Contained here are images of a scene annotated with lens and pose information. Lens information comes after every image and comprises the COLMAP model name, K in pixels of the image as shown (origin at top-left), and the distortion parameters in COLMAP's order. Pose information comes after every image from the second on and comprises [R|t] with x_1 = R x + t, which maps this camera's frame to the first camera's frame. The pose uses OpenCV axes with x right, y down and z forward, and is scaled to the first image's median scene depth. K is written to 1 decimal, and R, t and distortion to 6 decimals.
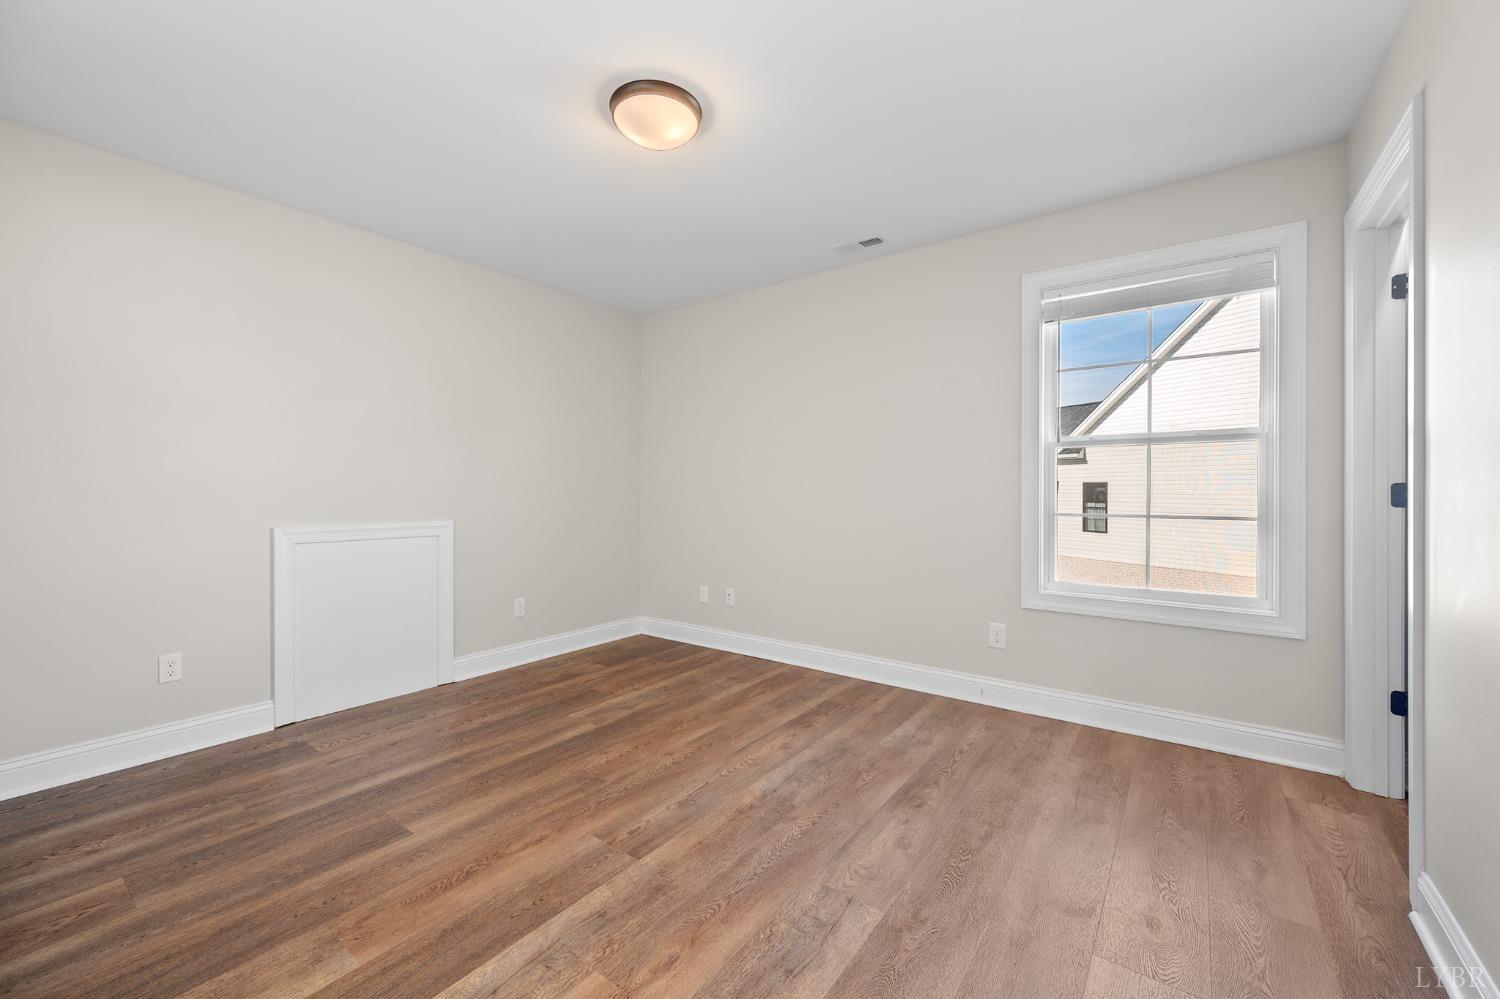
lens RADIAL K [[596.5, 0, 751.1], [0, 596.5, 491.0], [0, 0, 1]] dist [-0.001341, -0.000057]
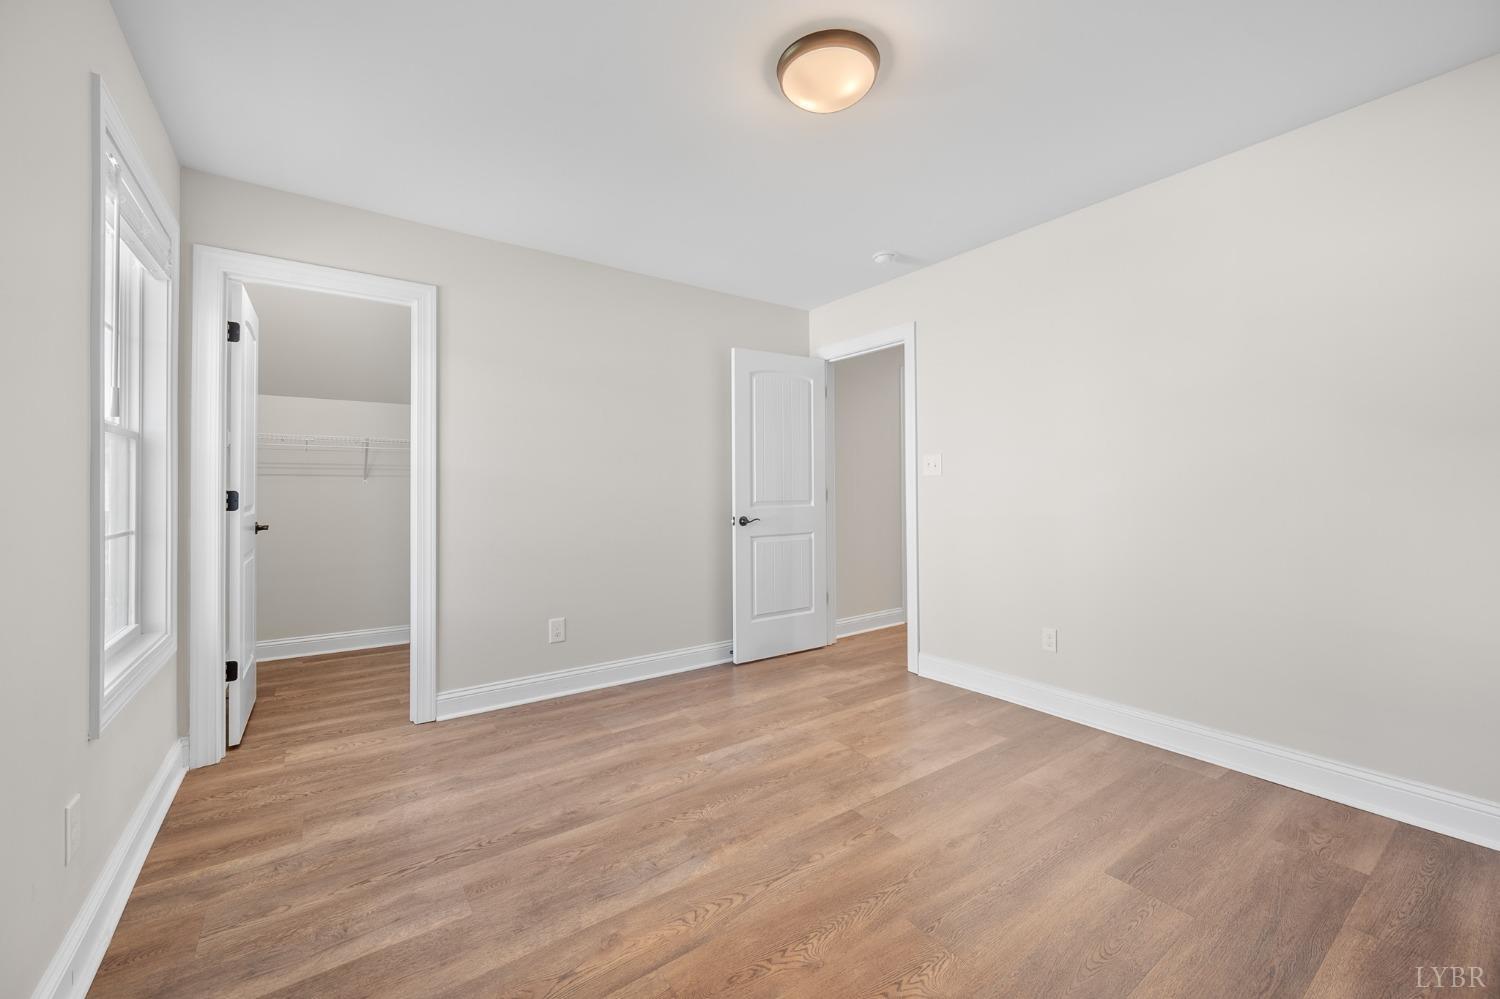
lens RADIAL K [[596.5, 0, 751.1], [0, 596.5, 491.0], [0, 0, 1]] dist [-0.001341, -0.000057]
pose [[-0.952820, 0.008459, 0.303418, -0.314497], [0.011409, 0.999903, 0.007950, -0.013024], [-0.303322, 0.011037, -0.952824, 1.889515]]
